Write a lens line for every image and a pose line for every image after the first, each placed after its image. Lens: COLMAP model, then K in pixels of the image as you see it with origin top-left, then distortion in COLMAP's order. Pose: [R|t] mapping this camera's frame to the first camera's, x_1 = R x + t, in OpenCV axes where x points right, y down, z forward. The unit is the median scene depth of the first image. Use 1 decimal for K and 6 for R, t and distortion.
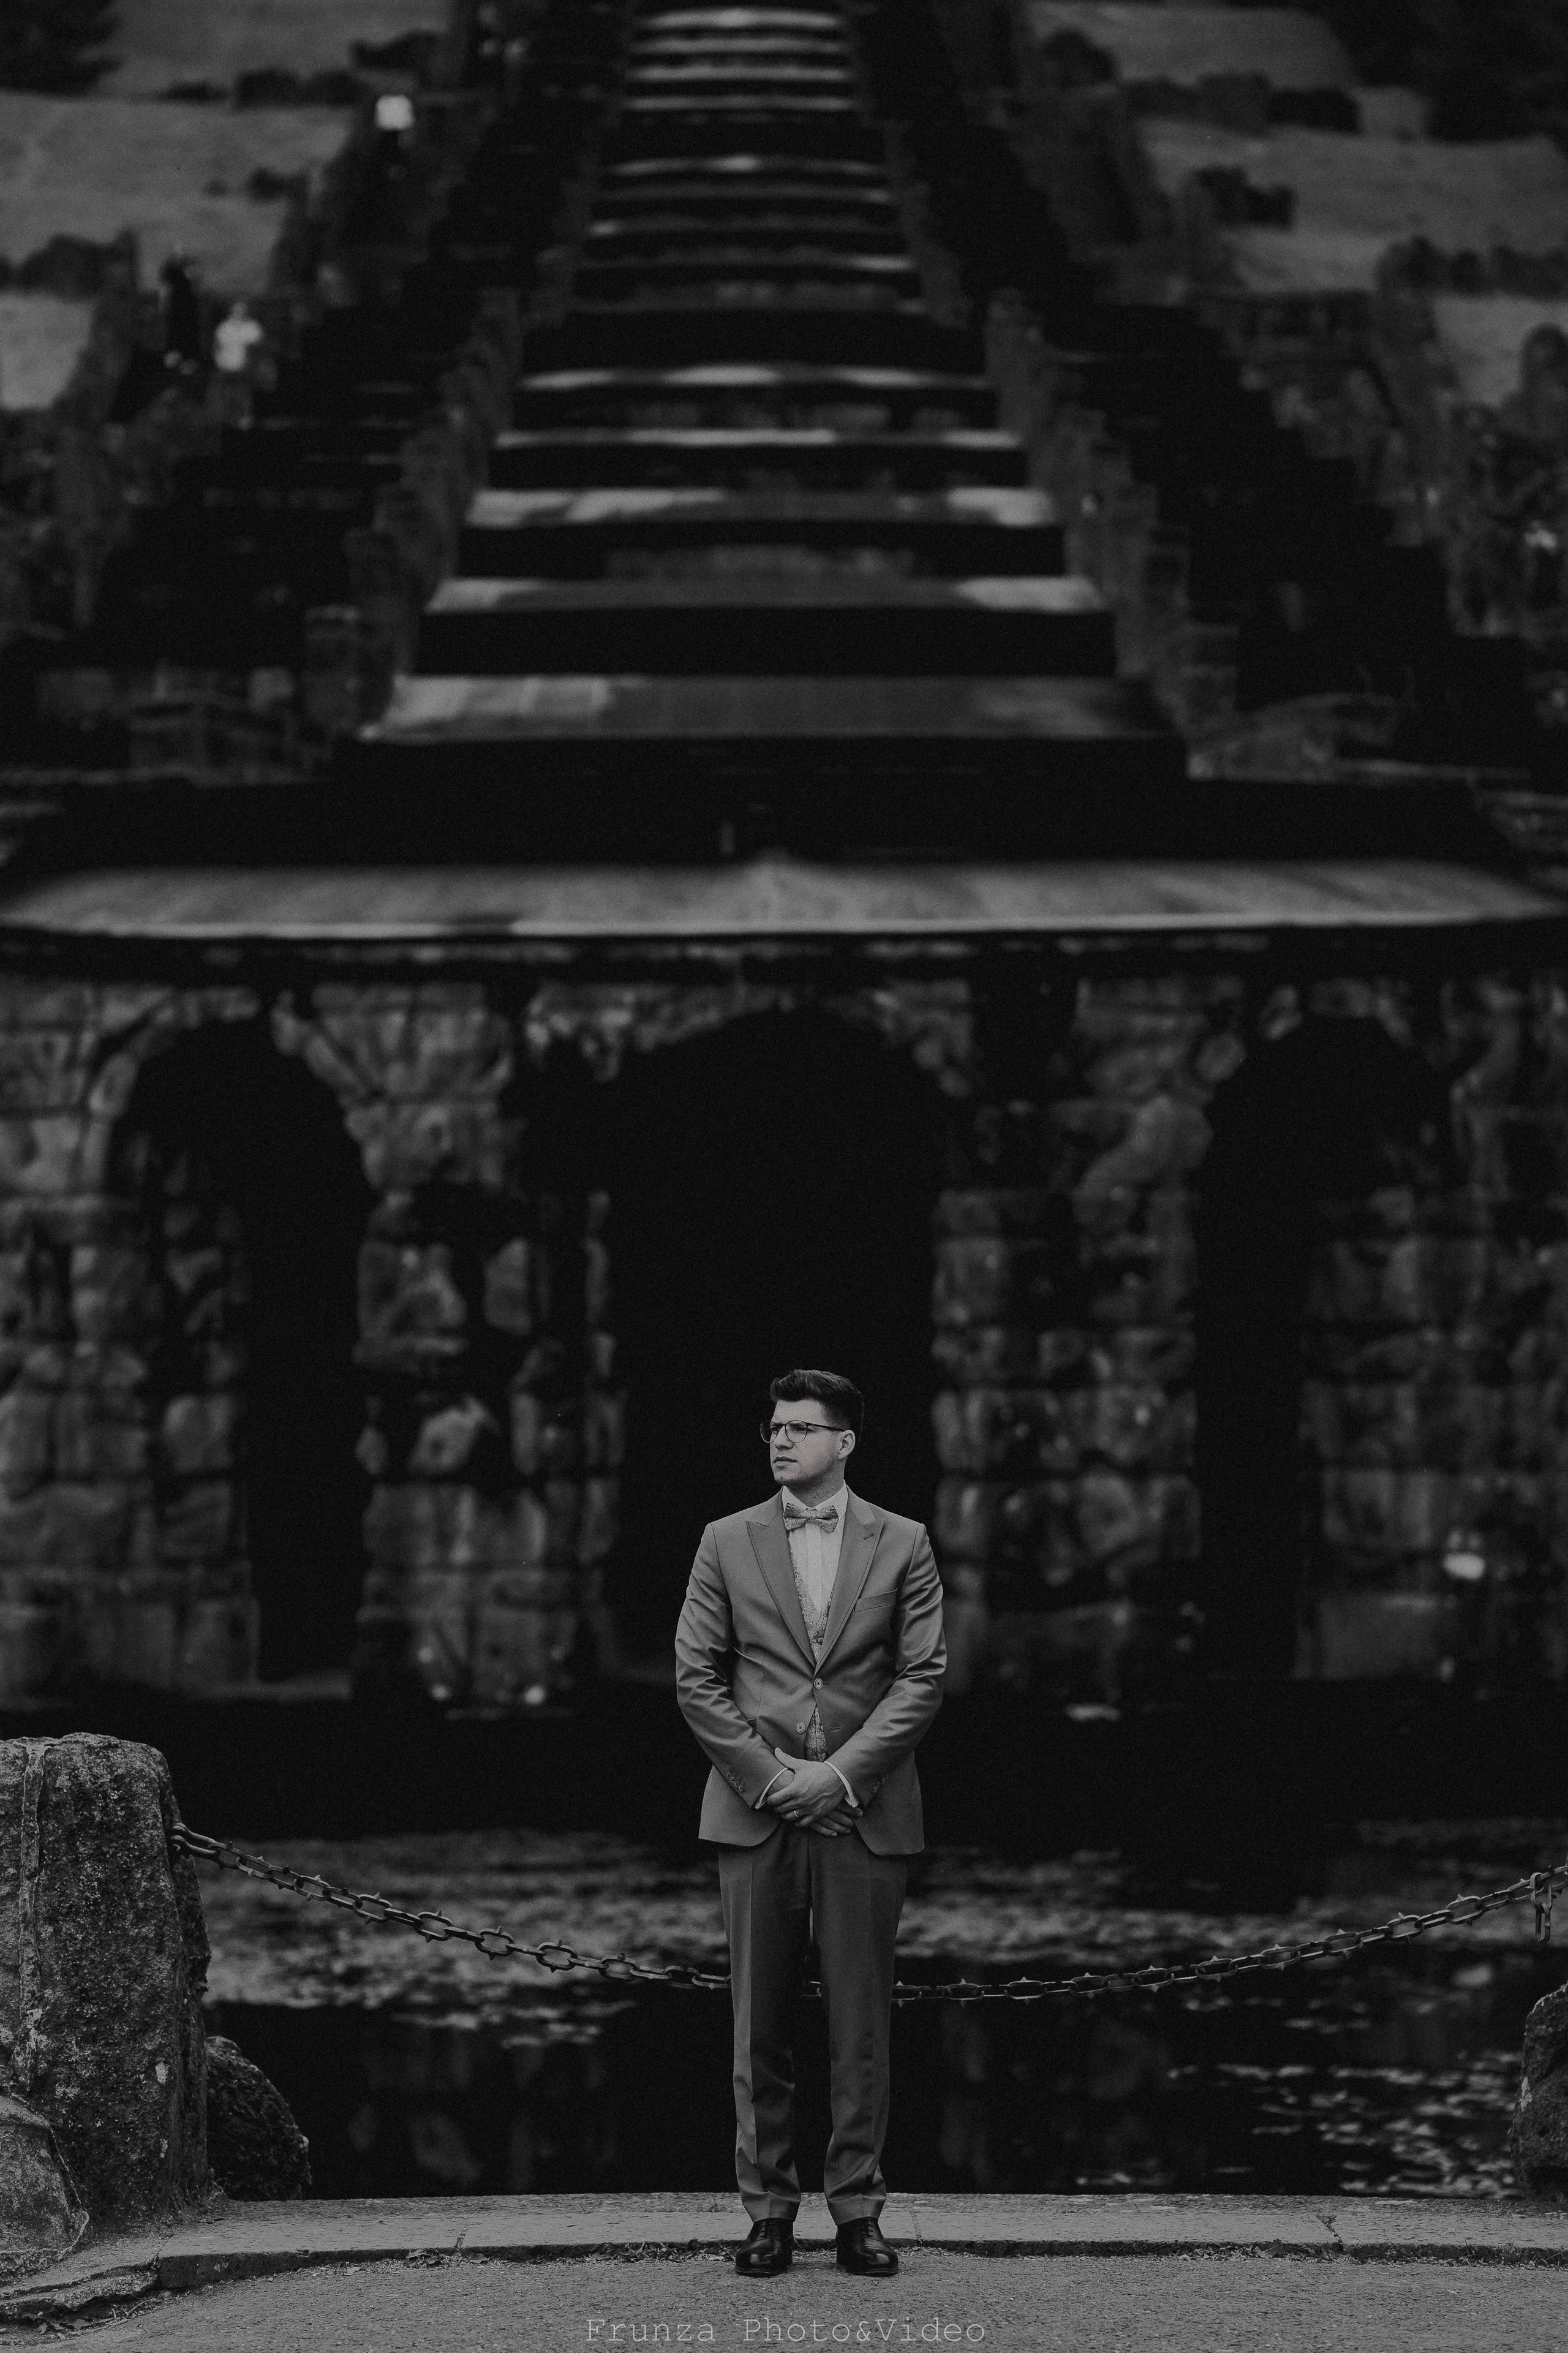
lens RADIAL K [[6635.5, 0, 800.1], [0, 6635.5, 1178.3], [0, 0, 1]] dist [1.043808, -0.243310]
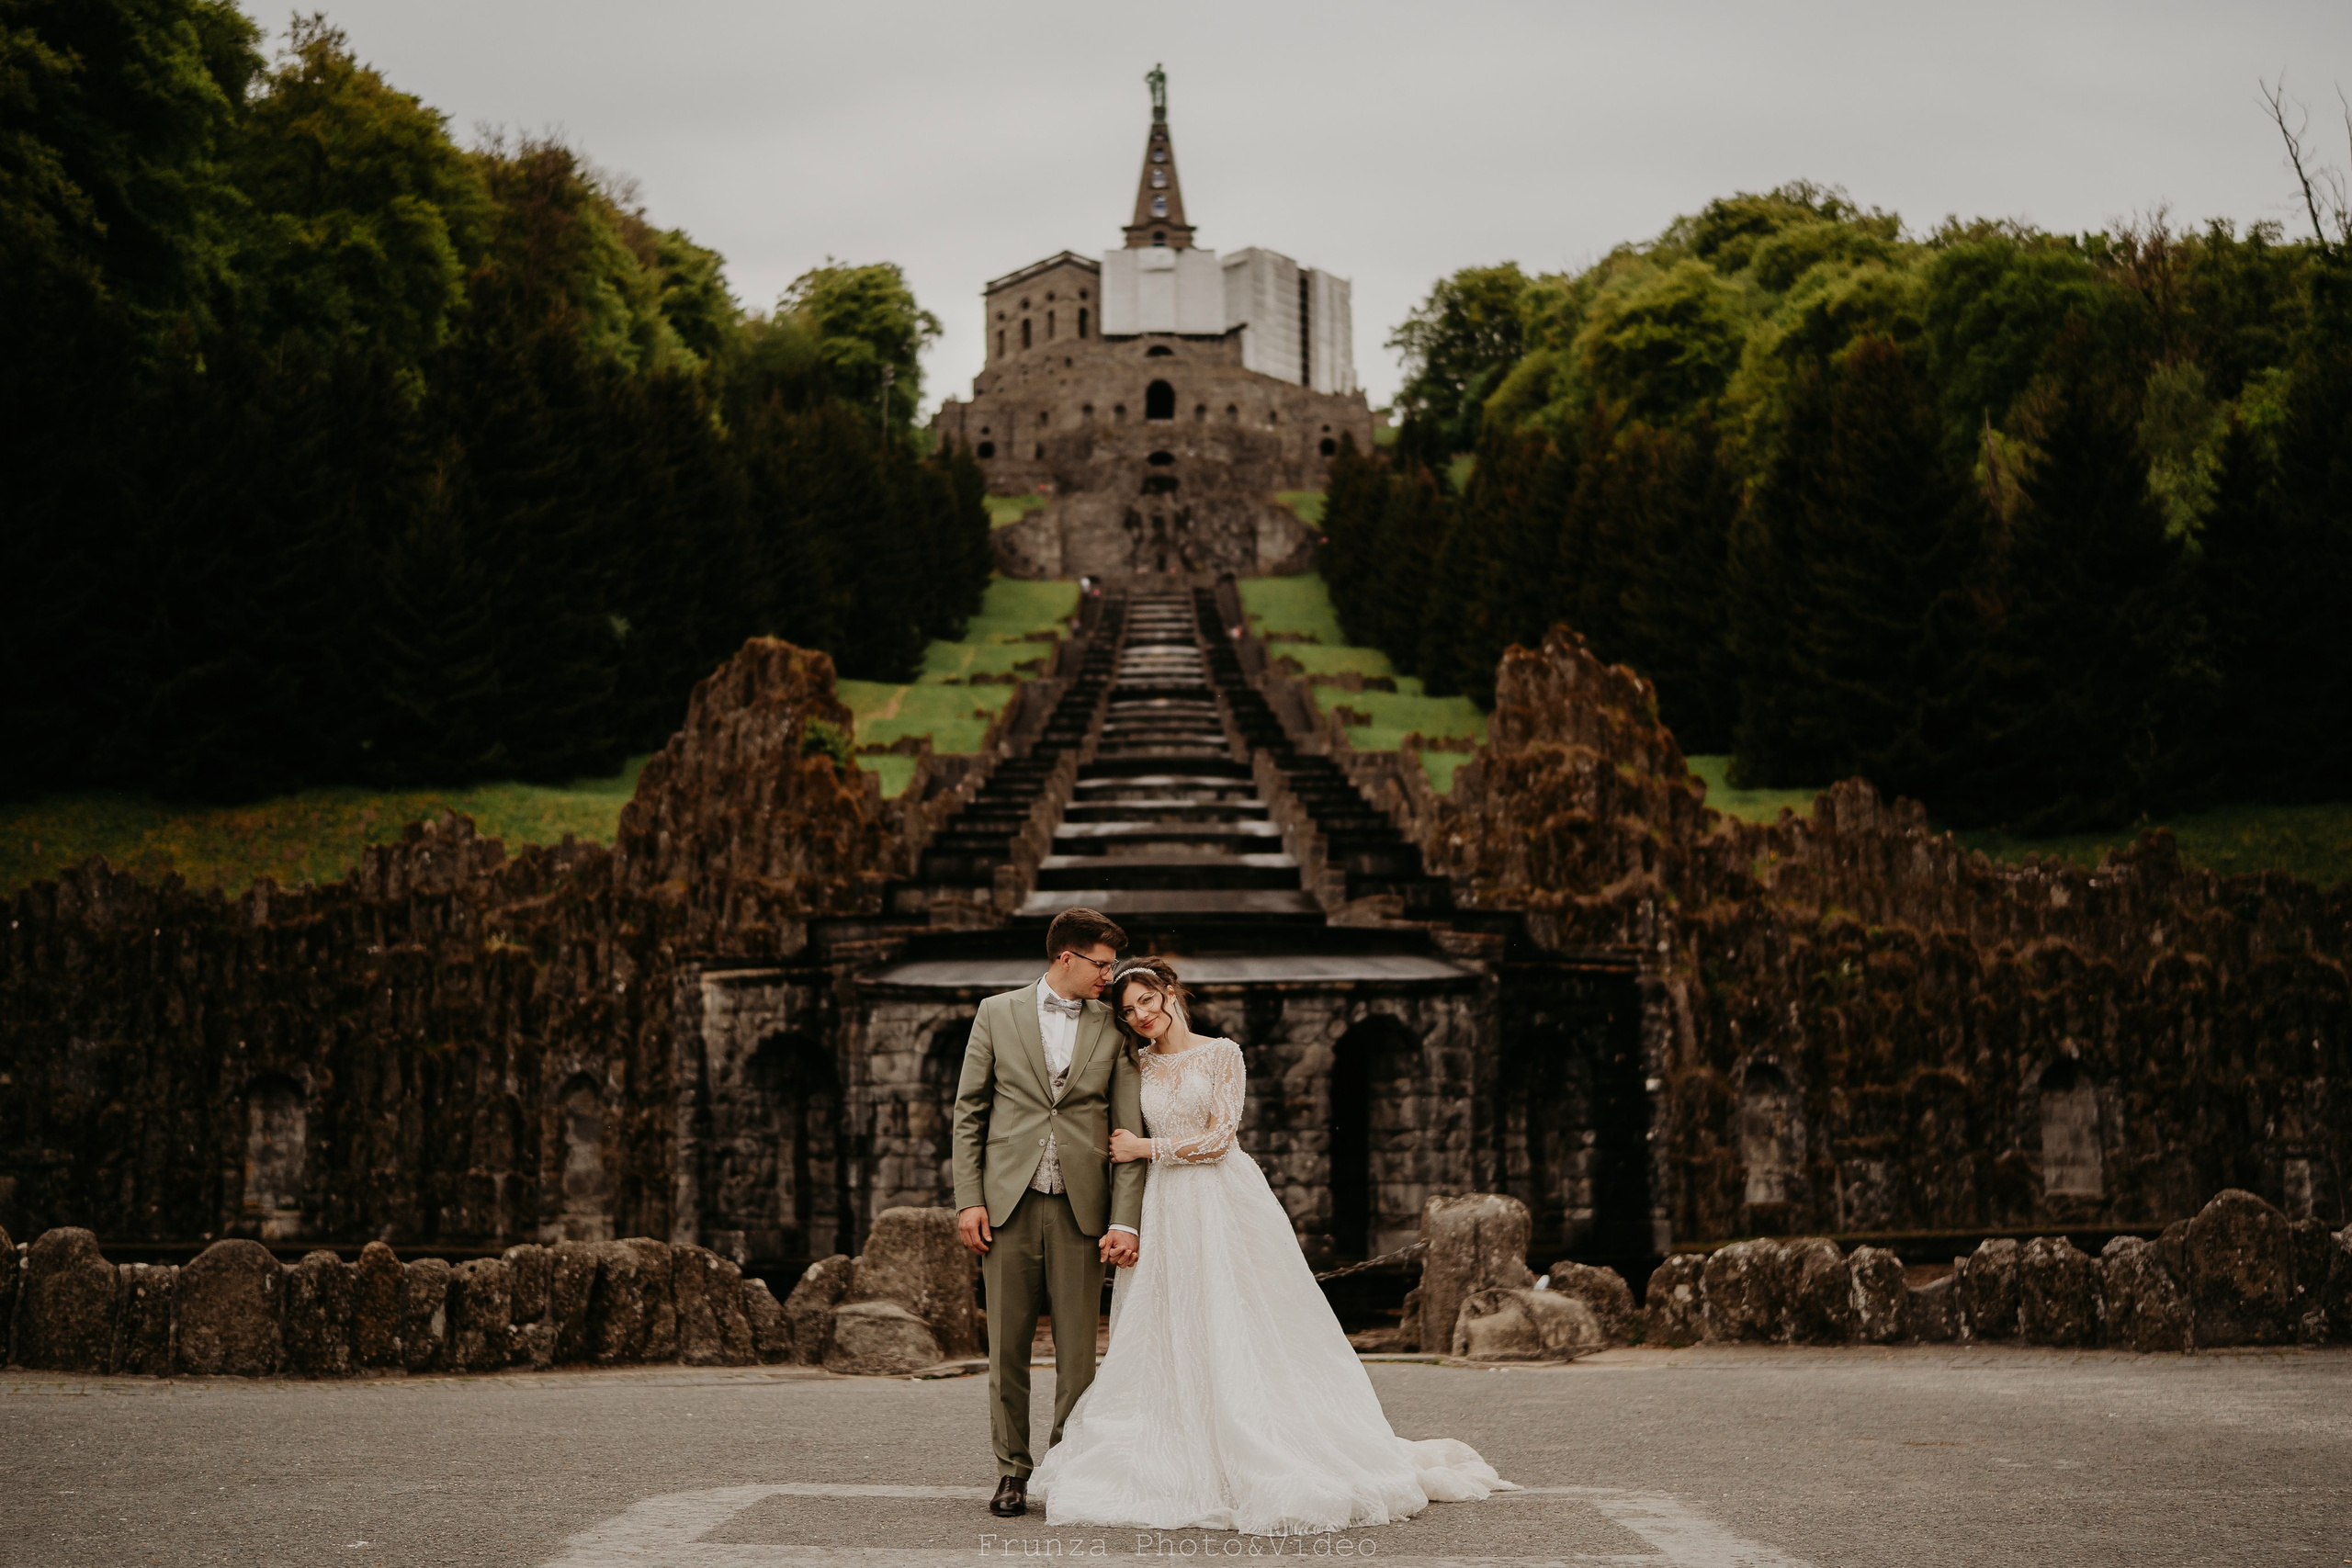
lens RADIAL K [[2126.2, 0, 1164.9], [0, 2126.2, 708.7], [0, 0, 1]] dist [-0.169392, 0.100782]
pose [[0.999984, -0.005583, 0.000826, -0.006230], [0.005644, 0.988896, -0.148504, -0.020598], [0.000012, 0.148506, 0.988911, 0.153174]]
